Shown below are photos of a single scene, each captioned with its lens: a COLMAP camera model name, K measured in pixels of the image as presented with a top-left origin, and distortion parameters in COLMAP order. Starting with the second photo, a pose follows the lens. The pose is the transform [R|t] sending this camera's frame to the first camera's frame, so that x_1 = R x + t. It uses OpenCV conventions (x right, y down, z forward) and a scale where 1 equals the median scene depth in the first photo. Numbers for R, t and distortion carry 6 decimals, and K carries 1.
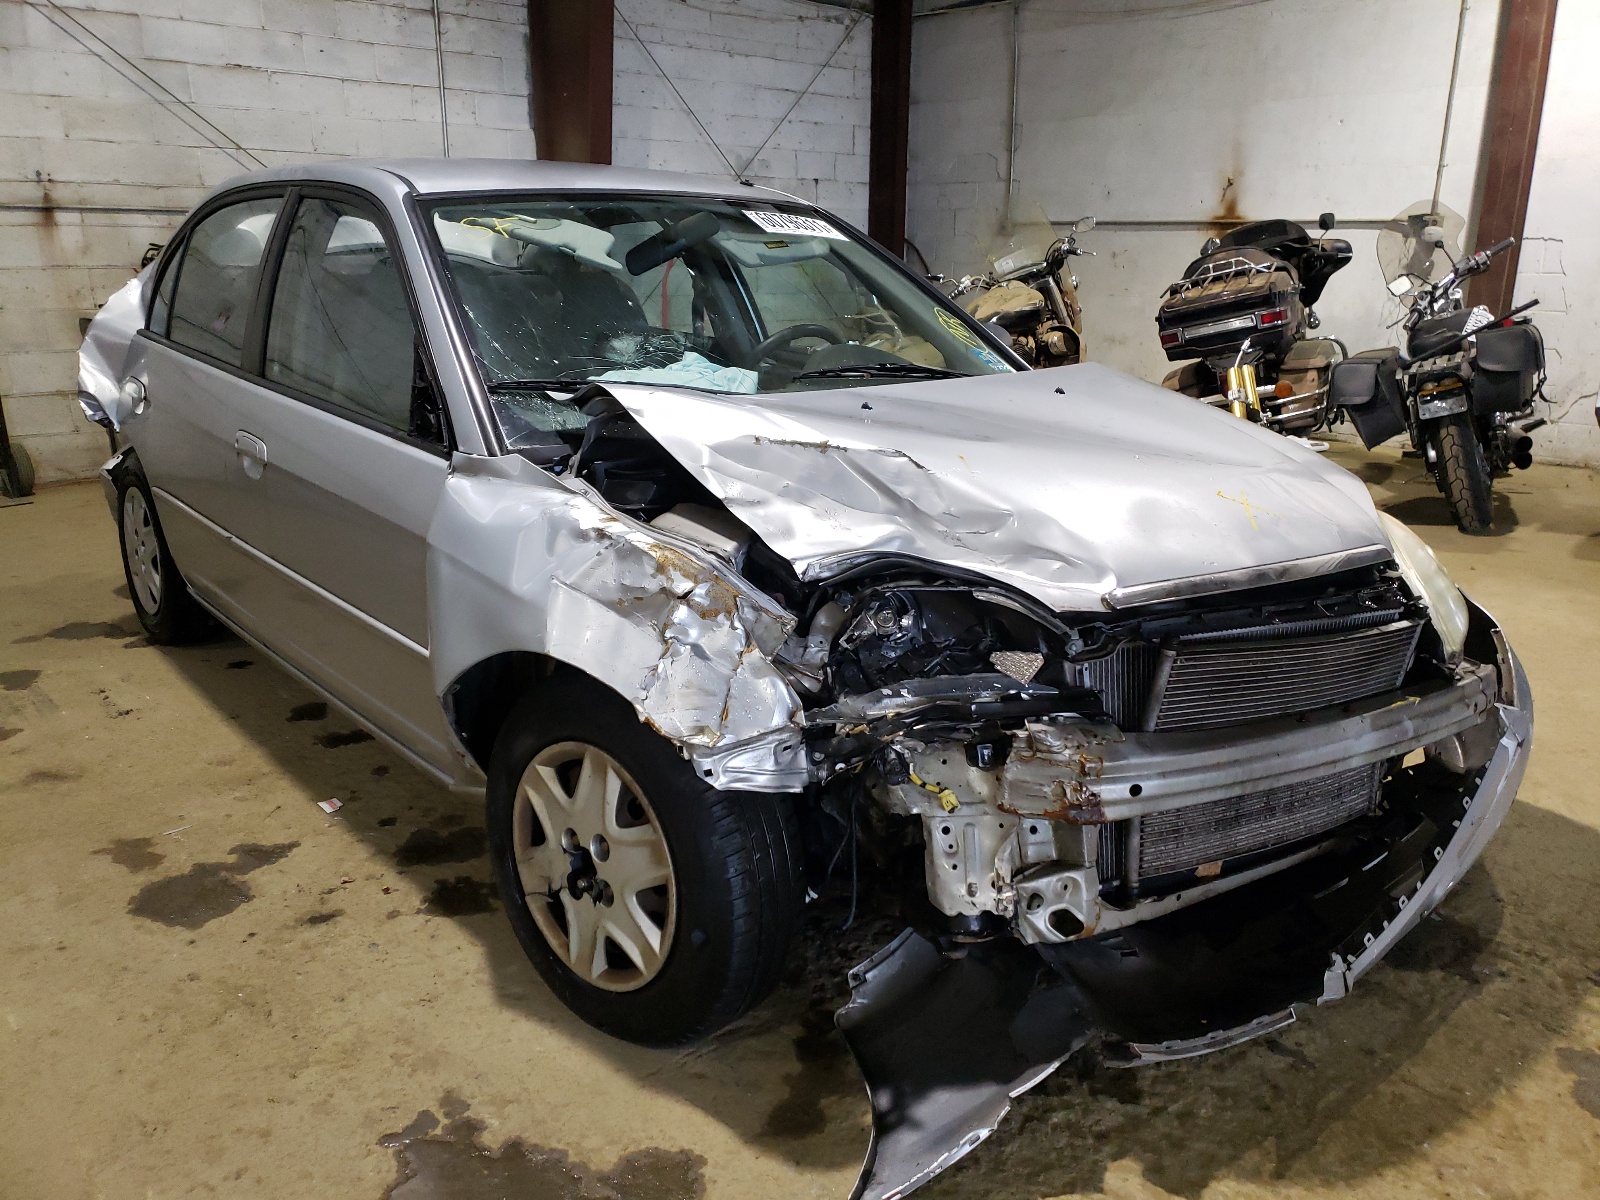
lens RADIAL K [[1252.6, 0, 800.0], [0, 1252.6, 600.0], [0, 0, 1]] dist [0.041590, -0.078556]
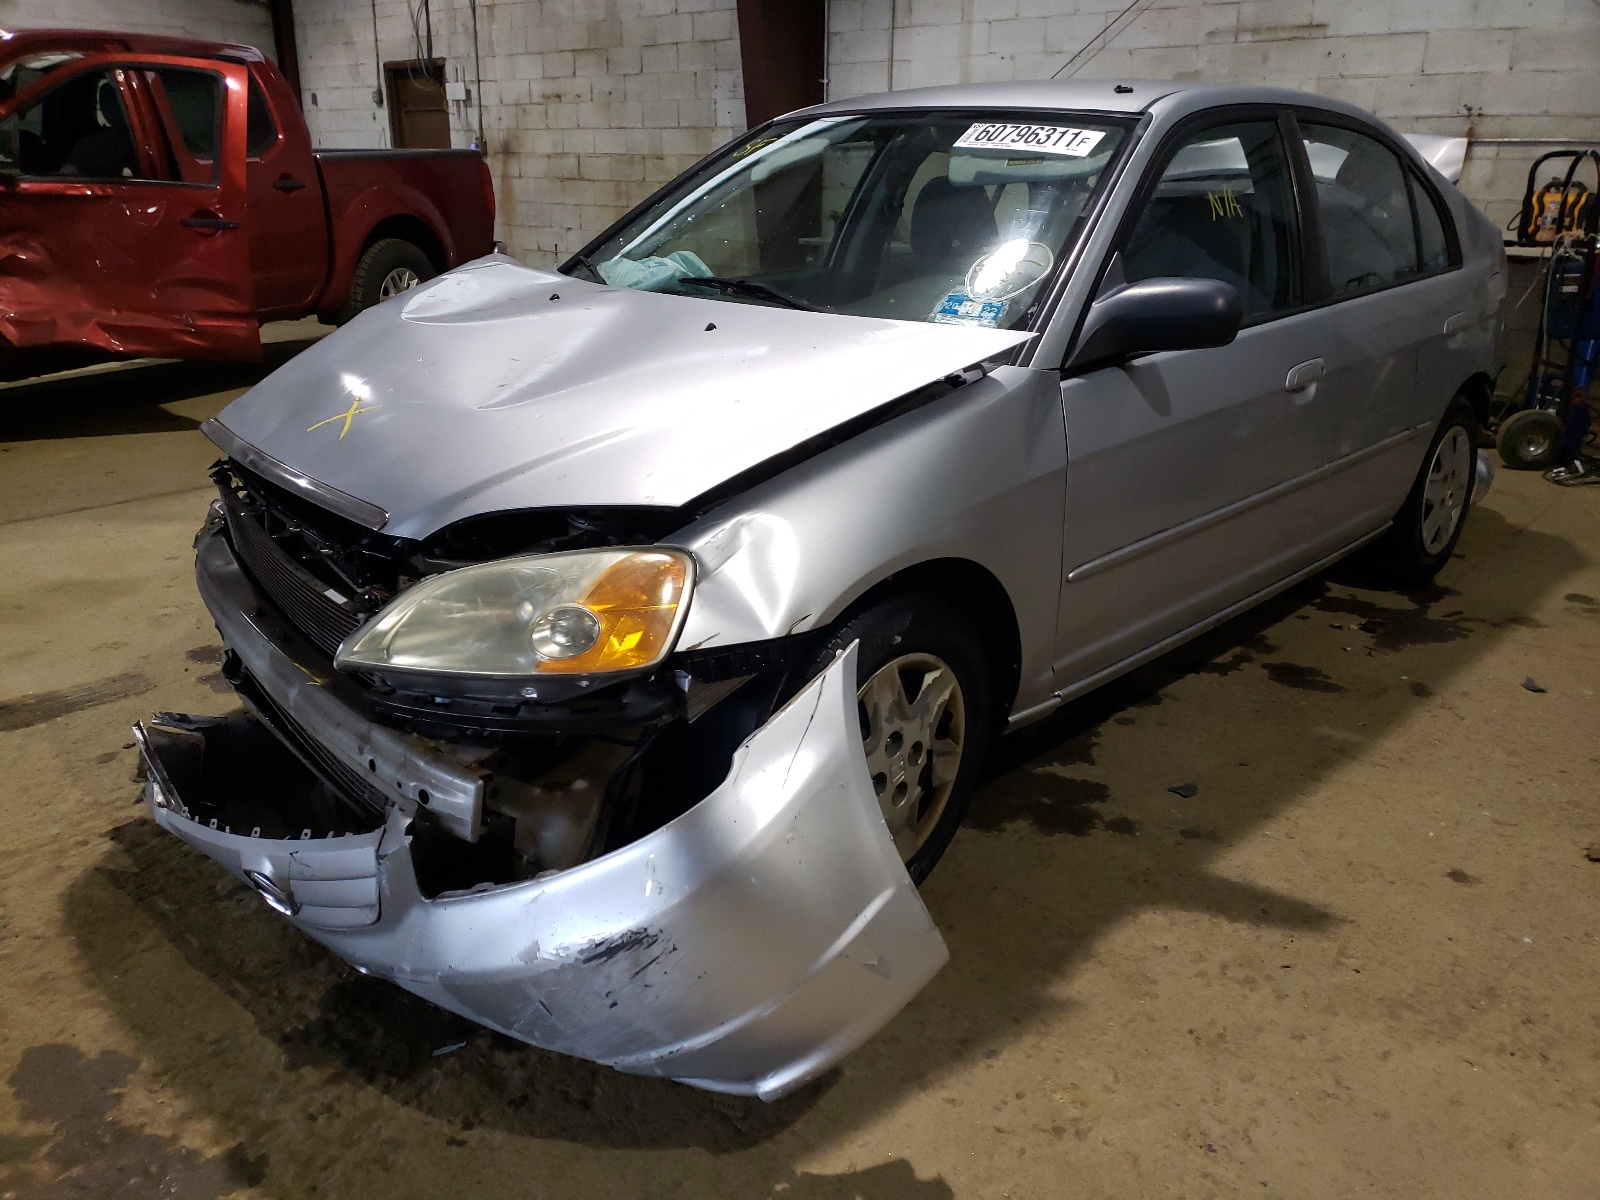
lens RADIAL K [[1252.6, 0, 800.0], [0, 1252.6, 600.0], [0, 0, 1]] dist [0.041590, -0.078556]
pose [[0.087181, 0.308639, -0.947175, 0.450803], [-0.270414, 0.922428, 0.275686, -0.103286], [0.958789, 0.232096, 0.163878, 0.397876]]
